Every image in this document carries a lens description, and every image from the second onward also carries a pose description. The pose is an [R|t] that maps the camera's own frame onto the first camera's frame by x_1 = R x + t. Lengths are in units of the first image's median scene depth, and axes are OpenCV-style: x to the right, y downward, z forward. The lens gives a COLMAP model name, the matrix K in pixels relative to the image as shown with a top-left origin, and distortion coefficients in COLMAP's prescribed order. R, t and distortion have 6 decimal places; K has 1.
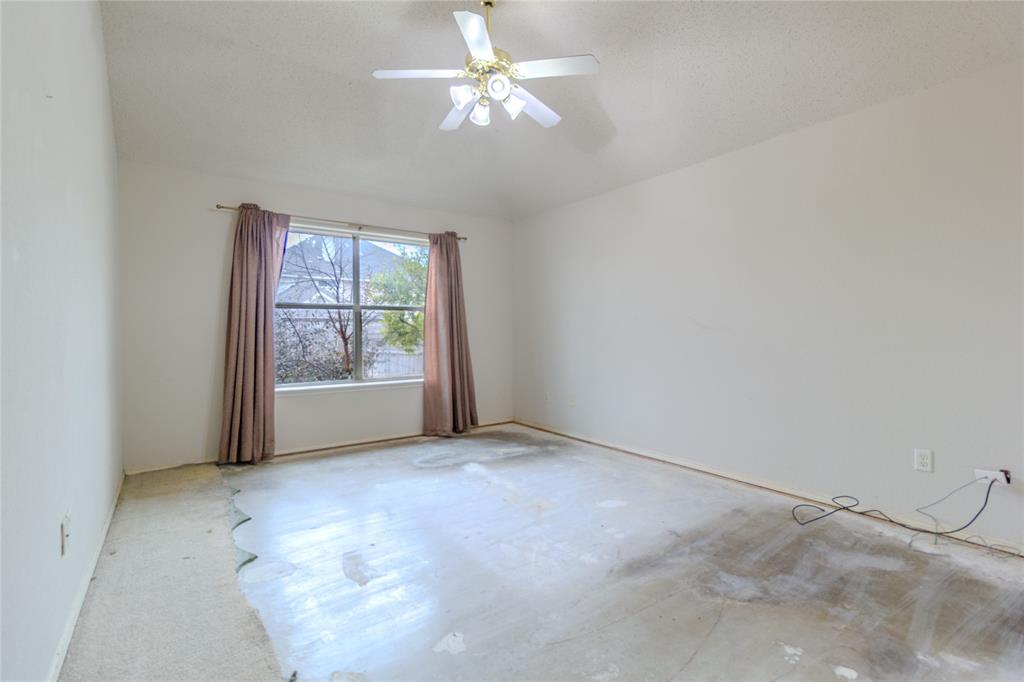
lens RADIAL K [[475.4, 0, 515.7], [0, 475.4, 339.8], [0, 0, 1]] dist [0.003872, -0.000089]
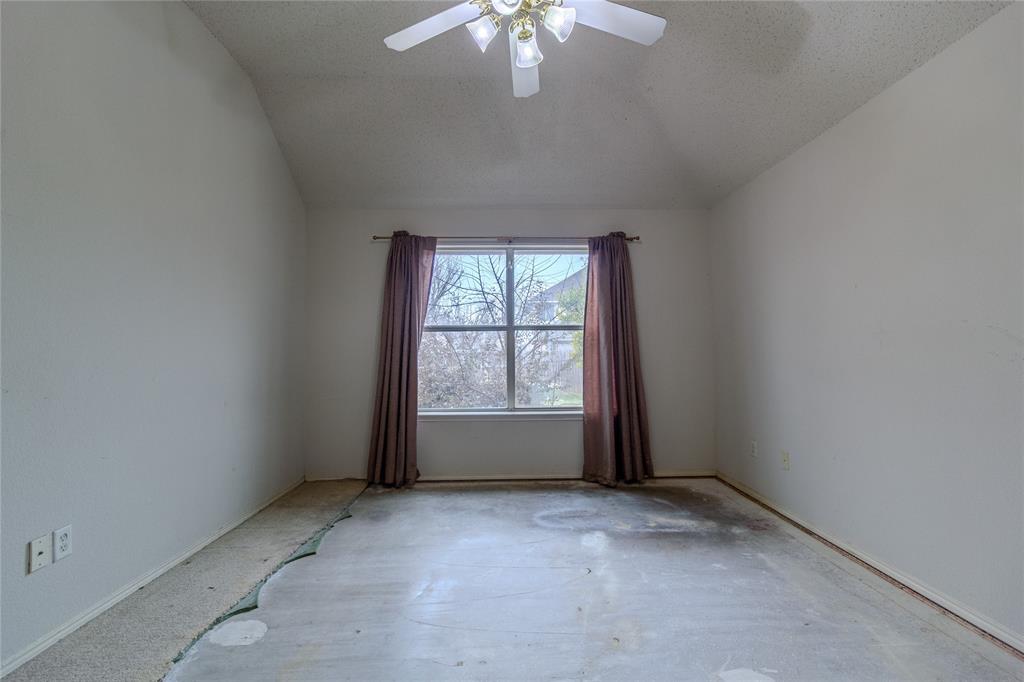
lens RADIAL K [[475.4, 0, 509.4], [0, 475.4, 341.4], [0, 0, 1]] dist [0.003872, -0.000089]
pose [[0.827016, -0.015191, -0.561973, 0.204109], [-0.007413, 0.999253, -0.037920, -0.009445], [0.562130, 0.035526, 0.826286, 0.280093]]
